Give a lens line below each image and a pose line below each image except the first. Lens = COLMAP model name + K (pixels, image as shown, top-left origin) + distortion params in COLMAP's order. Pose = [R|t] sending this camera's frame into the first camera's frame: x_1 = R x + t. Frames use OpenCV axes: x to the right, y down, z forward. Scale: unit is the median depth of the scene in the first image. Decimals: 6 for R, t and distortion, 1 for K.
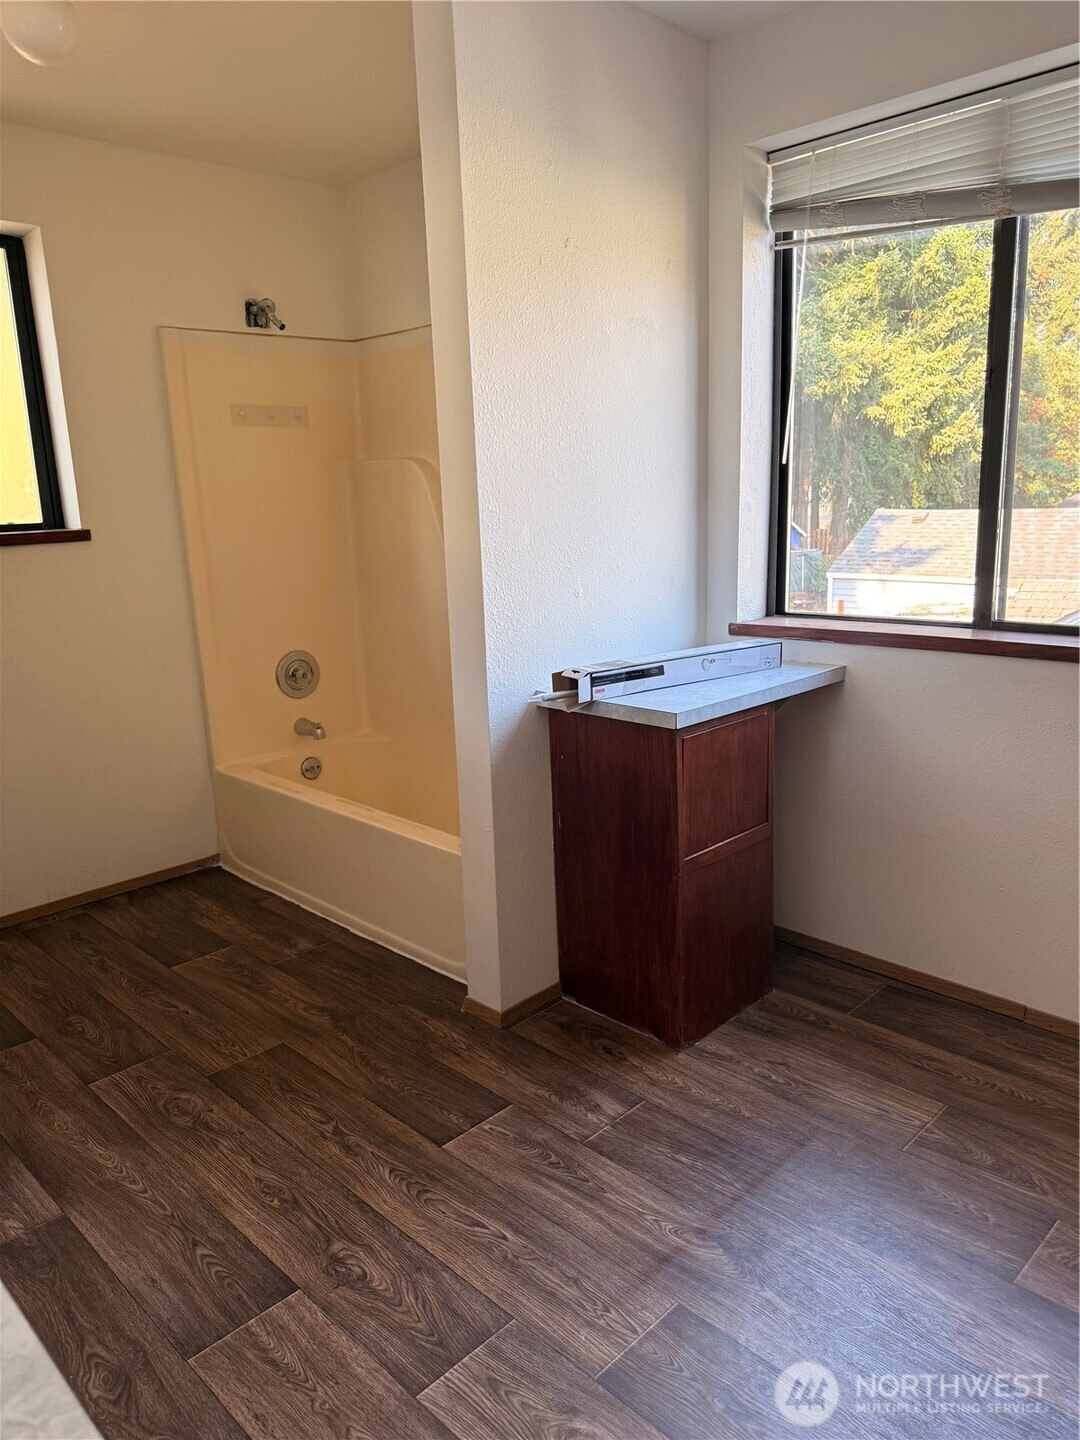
lens RADIAL K [[1024.0, 0, 528.9], [0, 1024.0, 730.2], [0, 0, 1]] dist [0.046070, -0.047854]
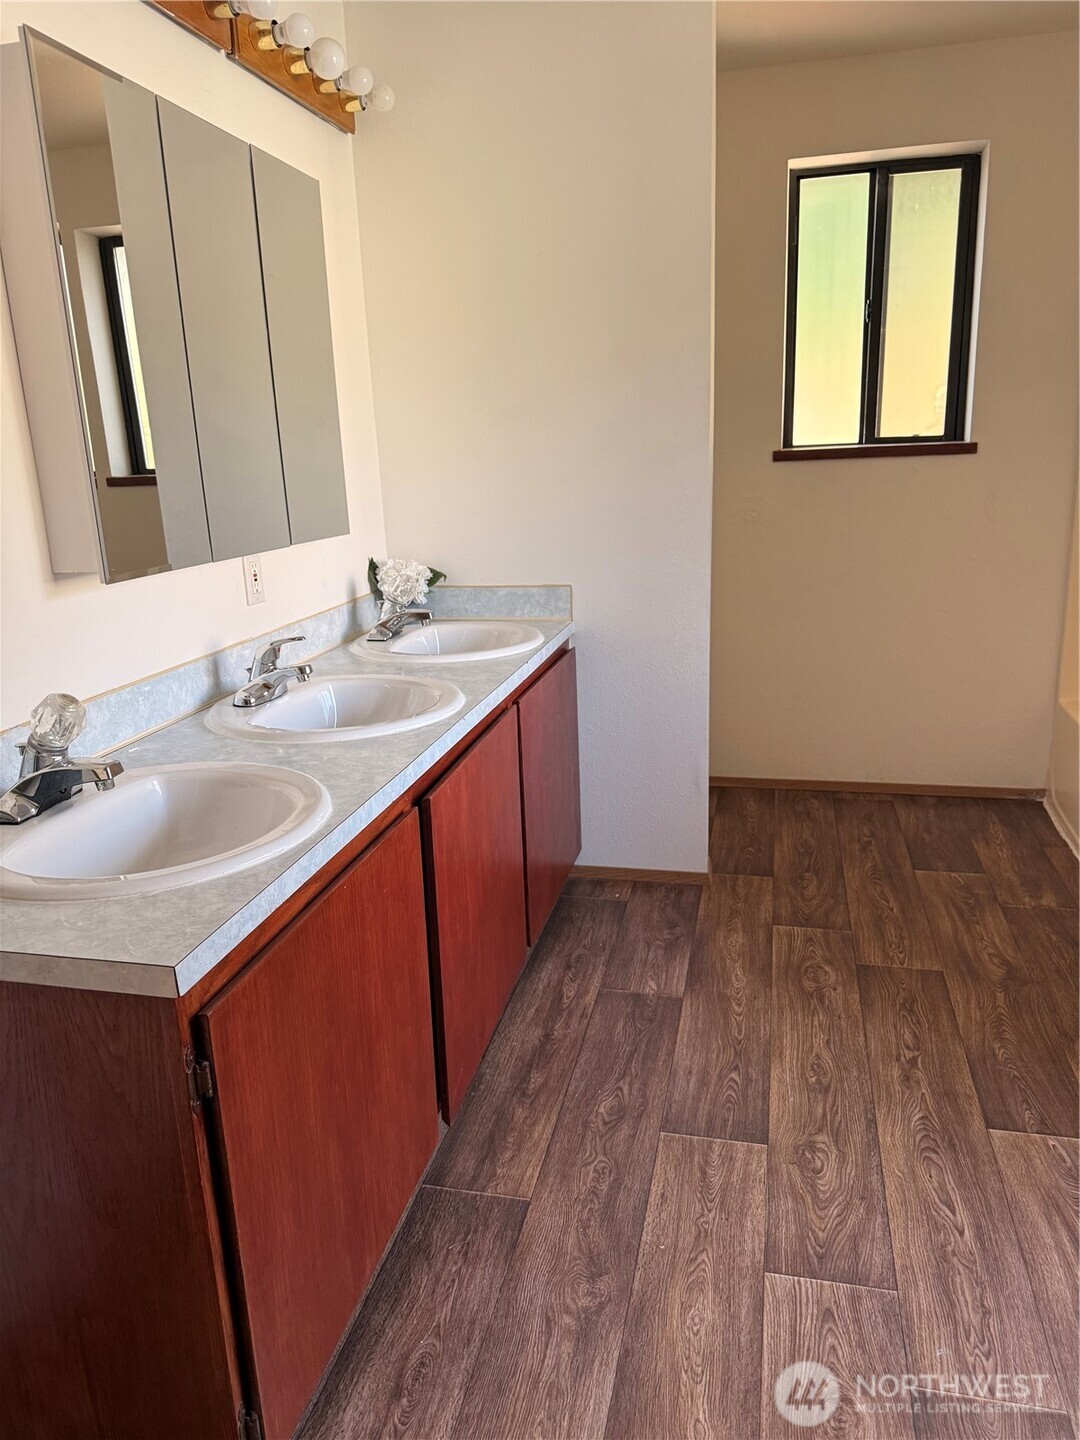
lens RADIAL K [[1024.0, 0, 547.9], [0, 1024.0, 726.2], [0, 0, 1]] dist [0.046070, -0.047854]
pose [[0.543442, 0.245646, -0.802701, 0.387553], [-0.177248, 0.968245, 0.176306, -0.045897], [0.820520, 0.046465, 0.569726, 0.135023]]
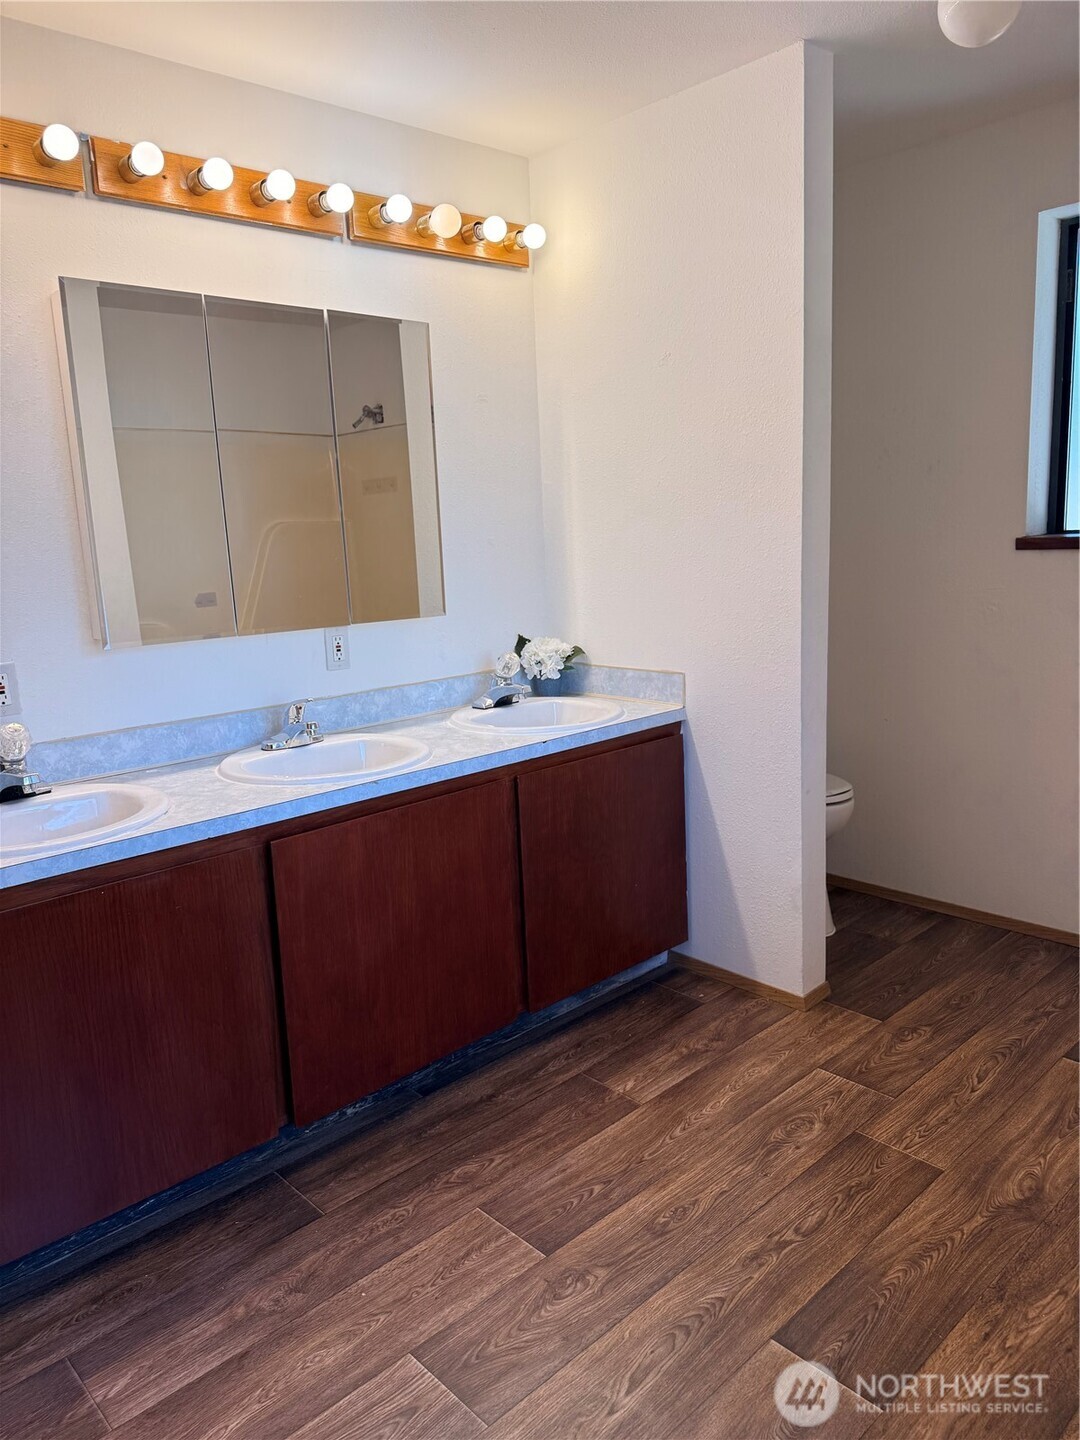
lens RADIAL K [[1024.0, 0, 537.6], [0, 1024.0, 725.1], [0, 0, 1]] dist [0.046070, -0.047854]
pose [[-0.019973, 0.224279, -0.974320, 0.637969], [-0.182429, 0.957337, 0.224109, -0.211638], [0.983016, 0.182220, 0.021794, 0.775700]]
